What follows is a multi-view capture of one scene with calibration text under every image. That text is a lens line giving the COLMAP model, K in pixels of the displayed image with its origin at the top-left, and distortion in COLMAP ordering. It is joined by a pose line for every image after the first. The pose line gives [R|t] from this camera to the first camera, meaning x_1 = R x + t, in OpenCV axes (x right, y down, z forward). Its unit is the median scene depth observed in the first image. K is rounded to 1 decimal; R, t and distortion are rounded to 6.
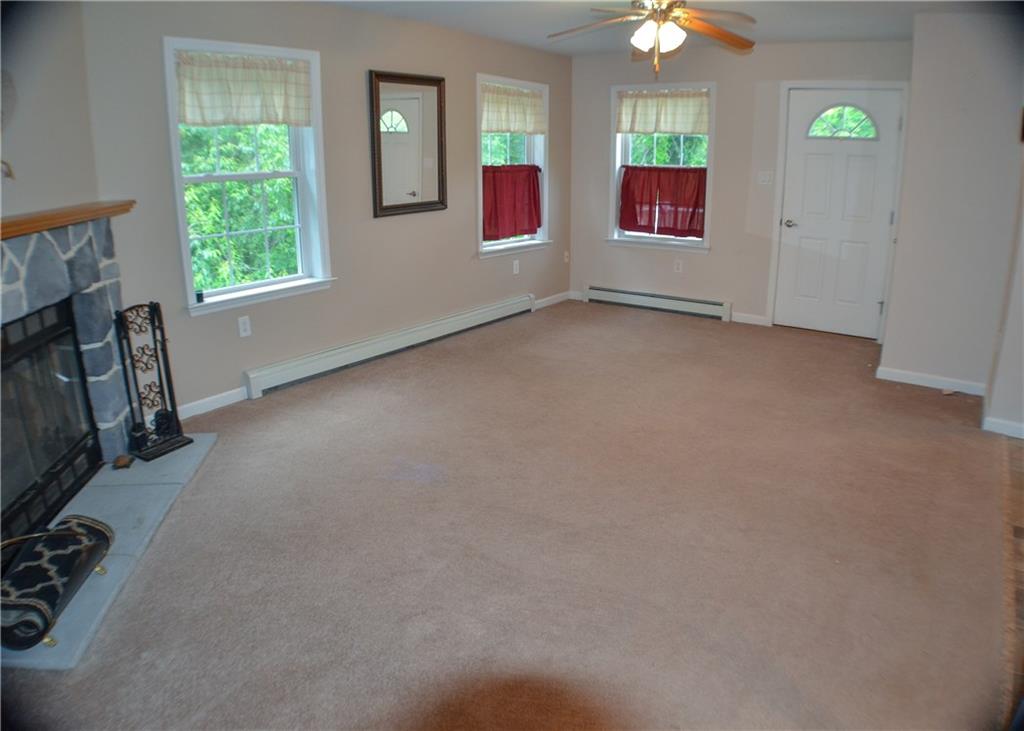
lens RADIAL K [[676.7, 0, 512.0], [0, 676.7, 365.5], [0, 0, 1]] dist [-0.204044, 0.063608]
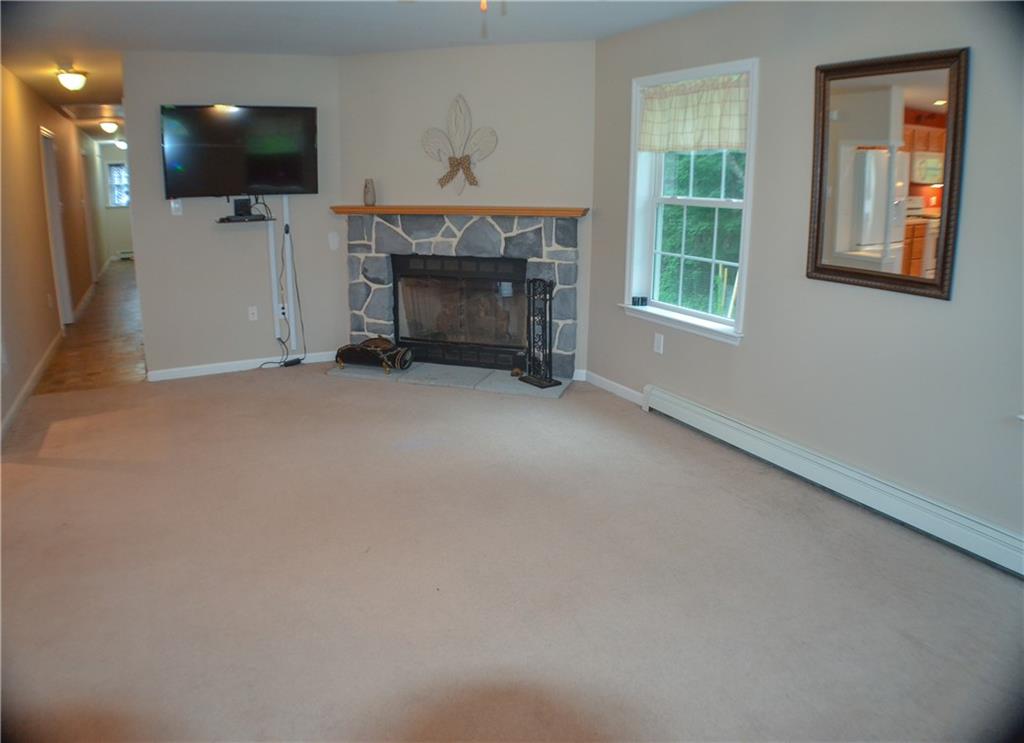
lens RADIAL K [[796.0, 0, 512.0], [0, 796.0, 371.5], [0, 0, 1]] dist [-0.166804, 0.005033]
pose [[-0.486655, 0.213235, -0.847170, 0.769515], [-0.253685, 0.893469, 0.370617, -0.420694], [0.835949, 0.395277, -0.380717, 1.282021]]
